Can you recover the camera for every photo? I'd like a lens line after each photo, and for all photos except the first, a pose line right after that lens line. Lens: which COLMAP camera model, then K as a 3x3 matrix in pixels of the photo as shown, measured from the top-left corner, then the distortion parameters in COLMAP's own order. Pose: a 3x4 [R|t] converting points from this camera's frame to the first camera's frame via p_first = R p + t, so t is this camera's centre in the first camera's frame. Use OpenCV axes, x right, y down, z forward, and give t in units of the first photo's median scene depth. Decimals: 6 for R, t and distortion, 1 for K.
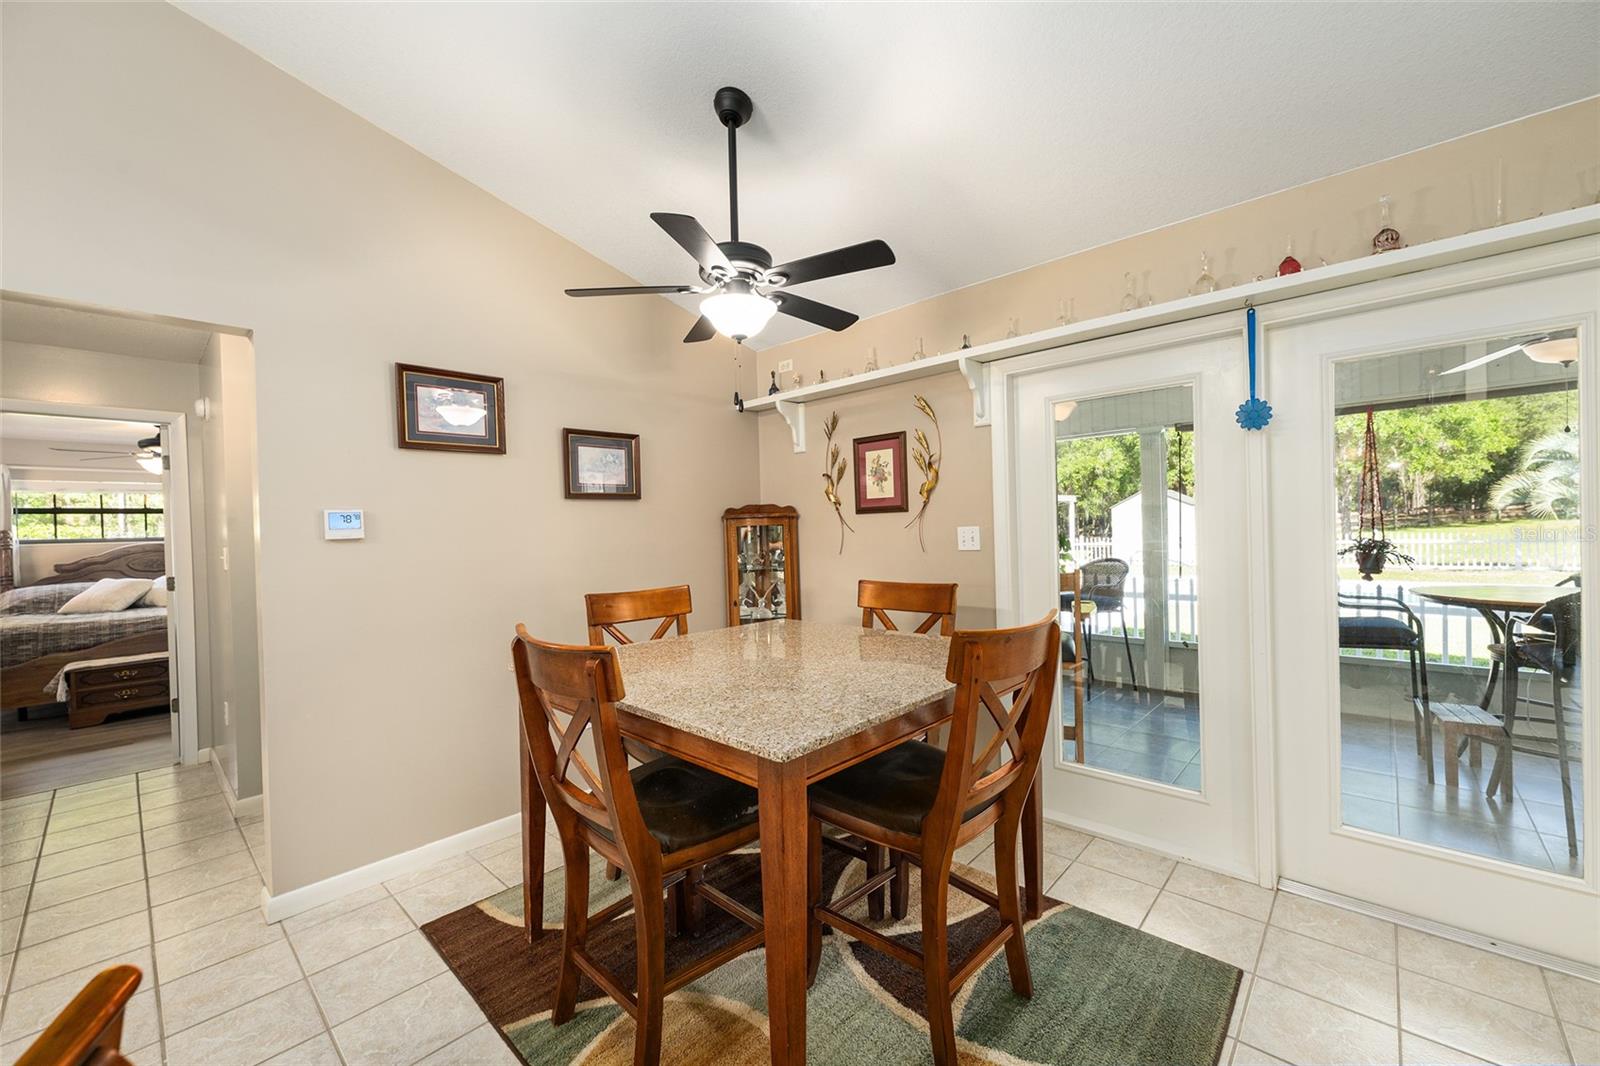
lens RADIAL K [[630.0, 0, 803.1], [0, 630.0, 534.8], [0, 0, 1]] dist [-0.000020, 0.000475]
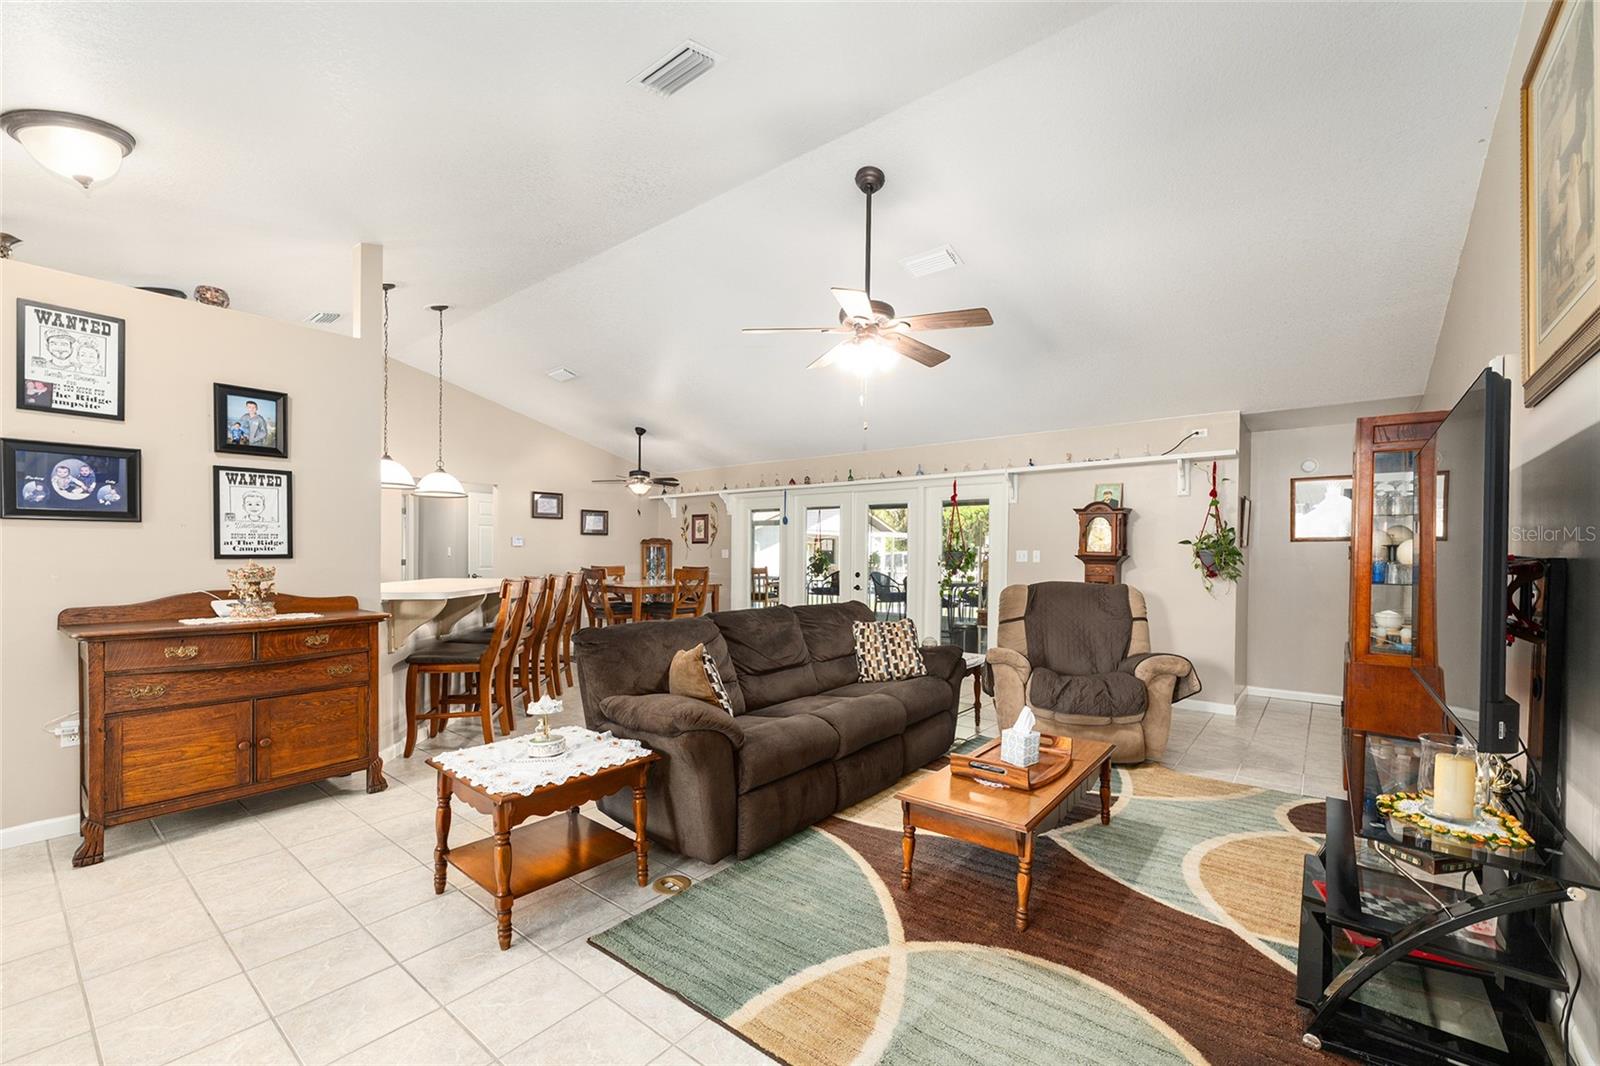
lens RADIAL K [[651.9, 0, 814.9], [0, 651.9, 559.4], [0, 0, 1]] dist [0.001047, 0.000162]
pose [[0.996579, 0.035604, 0.074579, 0.408164], [-0.035421, 0.999365, -0.003773, 0.024982], [-0.074666, 0.001118, 0.997208, -1.799163]]
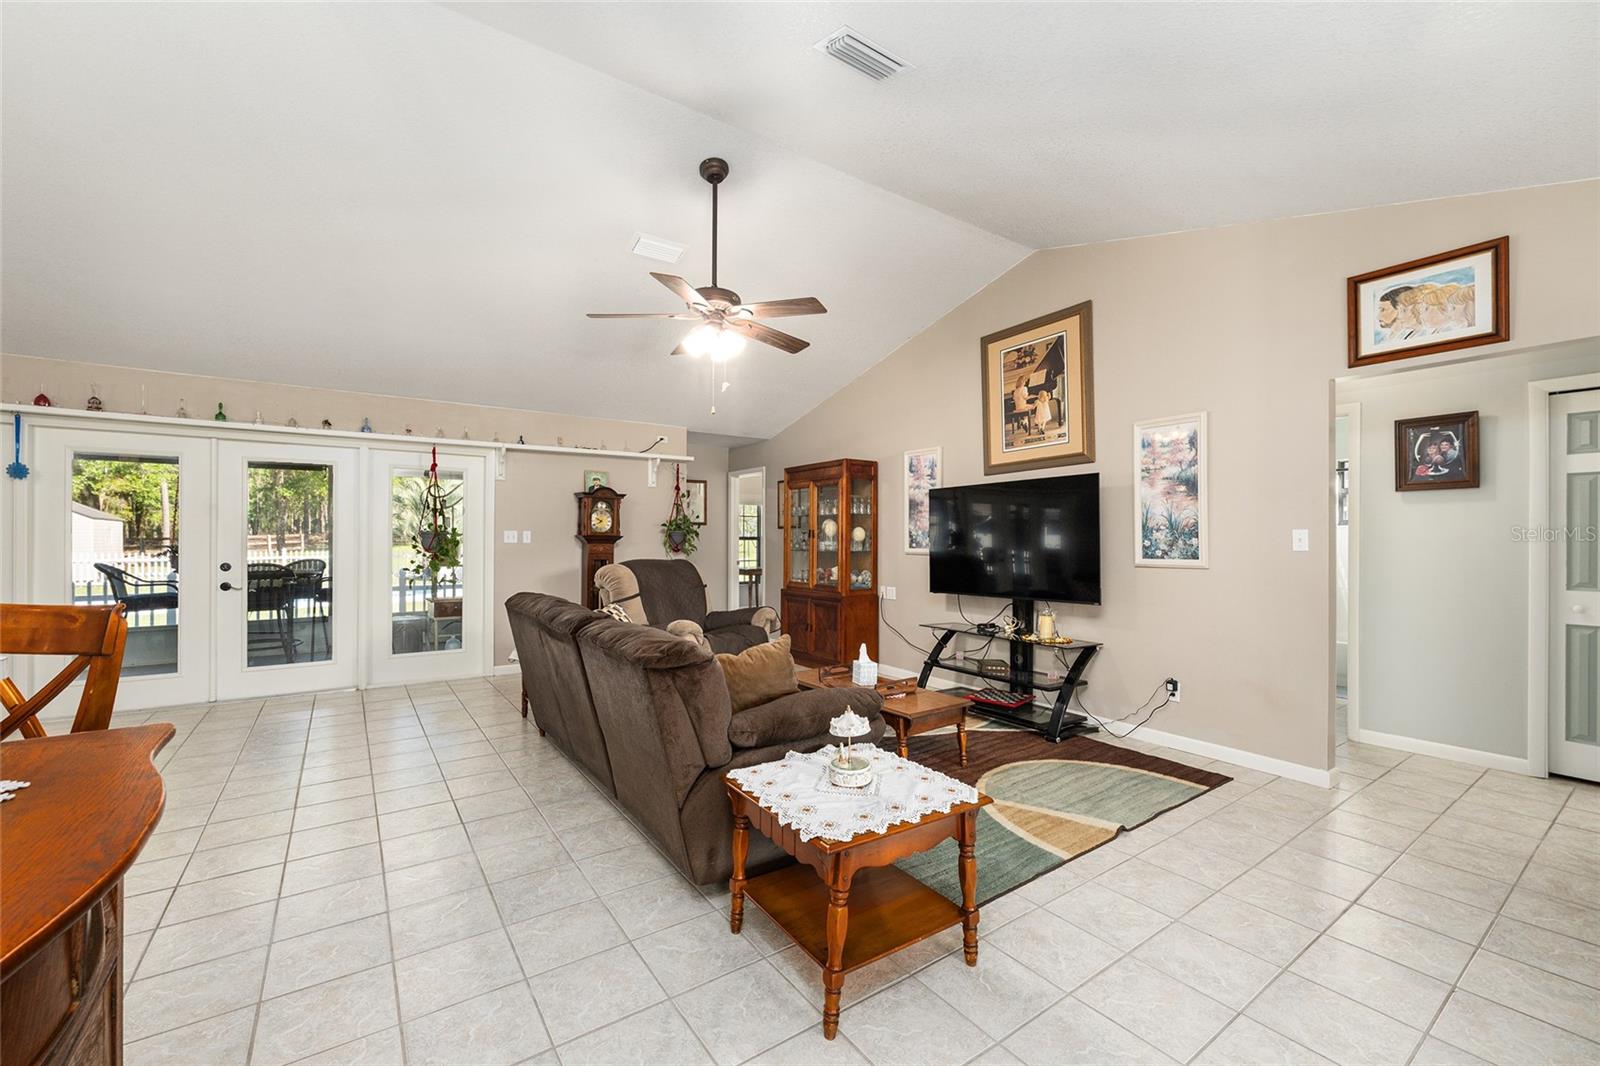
lens RADIAL K [[651.7, 0, 804.7], [0, 651.7, 537.1], [0, 0, 1]] dist [-0.000550, 0.000437]
pose [[0.216000, 0.030245, 0.975925, -0.442289], [-0.000891, 0.999526, -0.030779, 0.042913], [-0.976393, 0.005779, 0.215924, -1.132614]]
